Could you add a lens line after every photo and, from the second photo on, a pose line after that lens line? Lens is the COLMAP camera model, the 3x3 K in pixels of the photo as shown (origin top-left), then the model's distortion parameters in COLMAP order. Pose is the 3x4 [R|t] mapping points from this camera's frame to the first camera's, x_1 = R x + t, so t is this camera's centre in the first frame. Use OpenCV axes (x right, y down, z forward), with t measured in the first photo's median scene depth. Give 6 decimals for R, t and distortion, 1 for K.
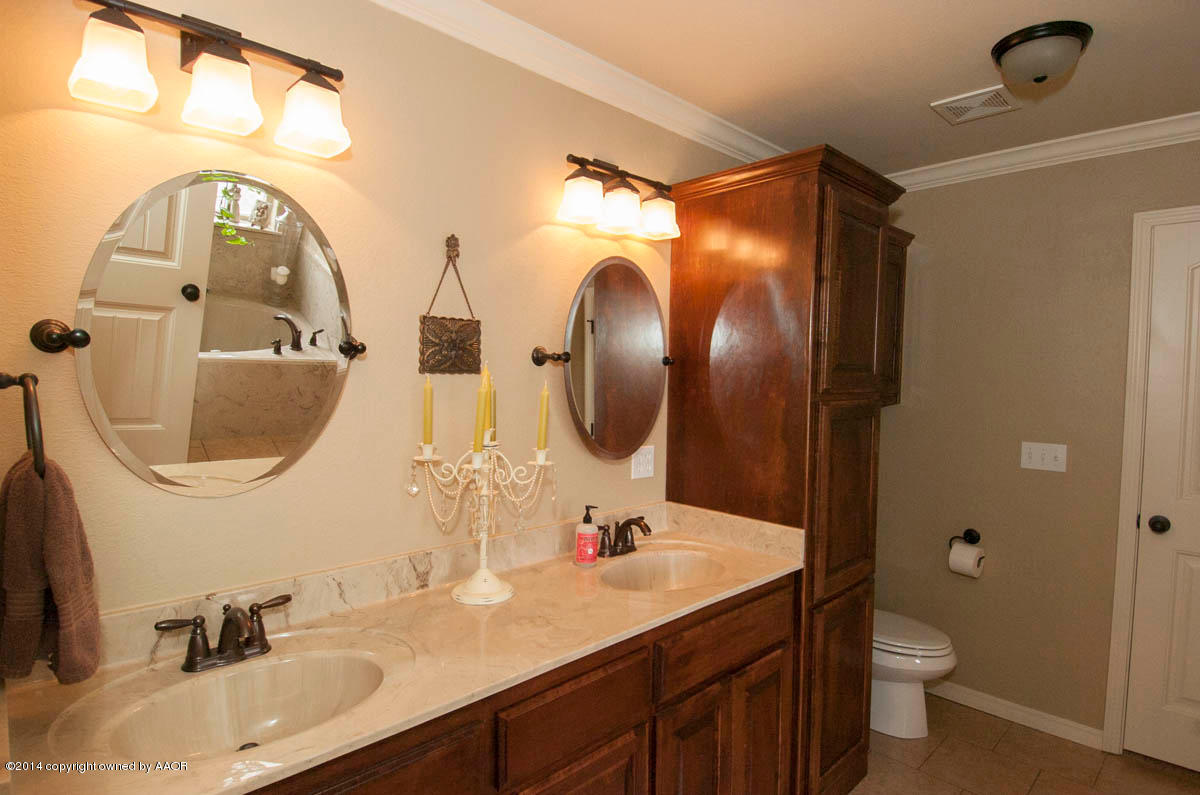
lens RADIAL K [[632.3, 0, 602.2], [0, 632.3, 400.6], [0, 0, 1]] dist [0.058825, -0.061055]
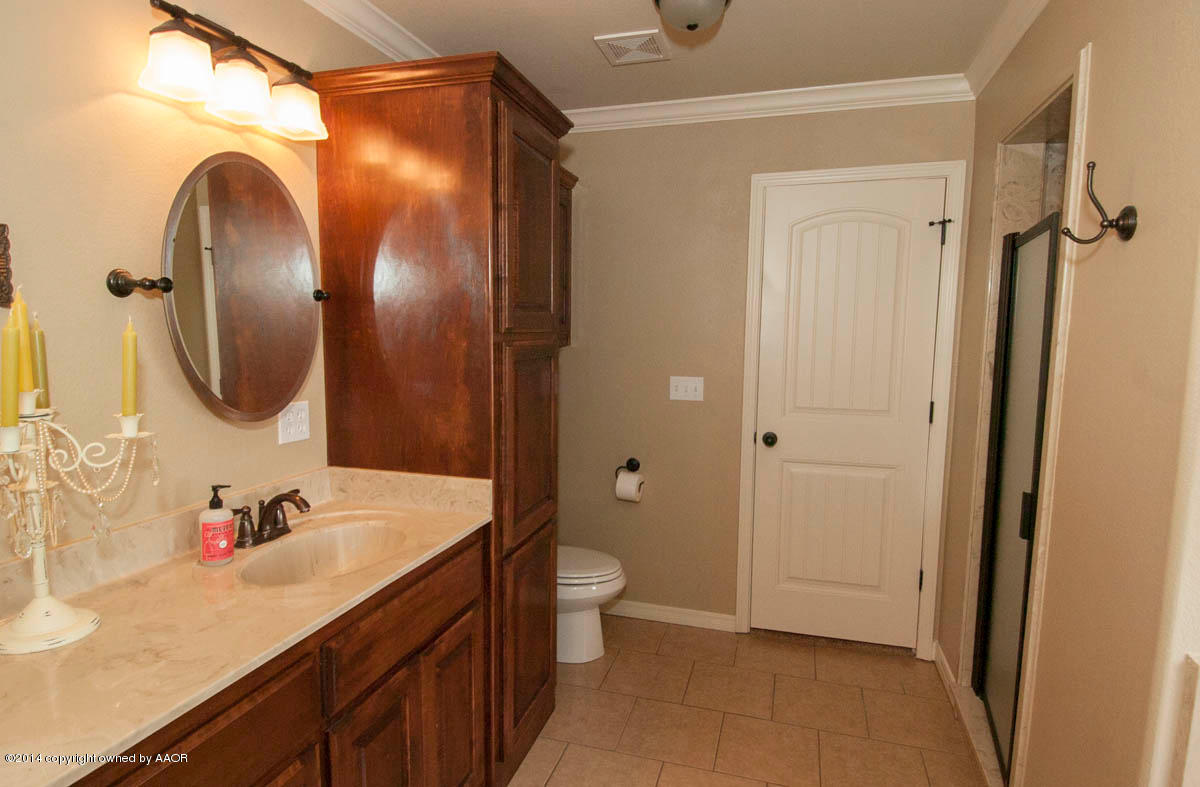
lens RADIAL K [[627.6, 0, 600.0], [0, 627.6, 393.5], [0, 0, 1]] dist [0.049897, -0.058475]
pose [[0.870072, -0.056751, 0.489647, 0.012091], [0.023518, 0.996998, 0.073764, 0.012466], [-0.492363, -0.052665, 0.868795, 0.126908]]
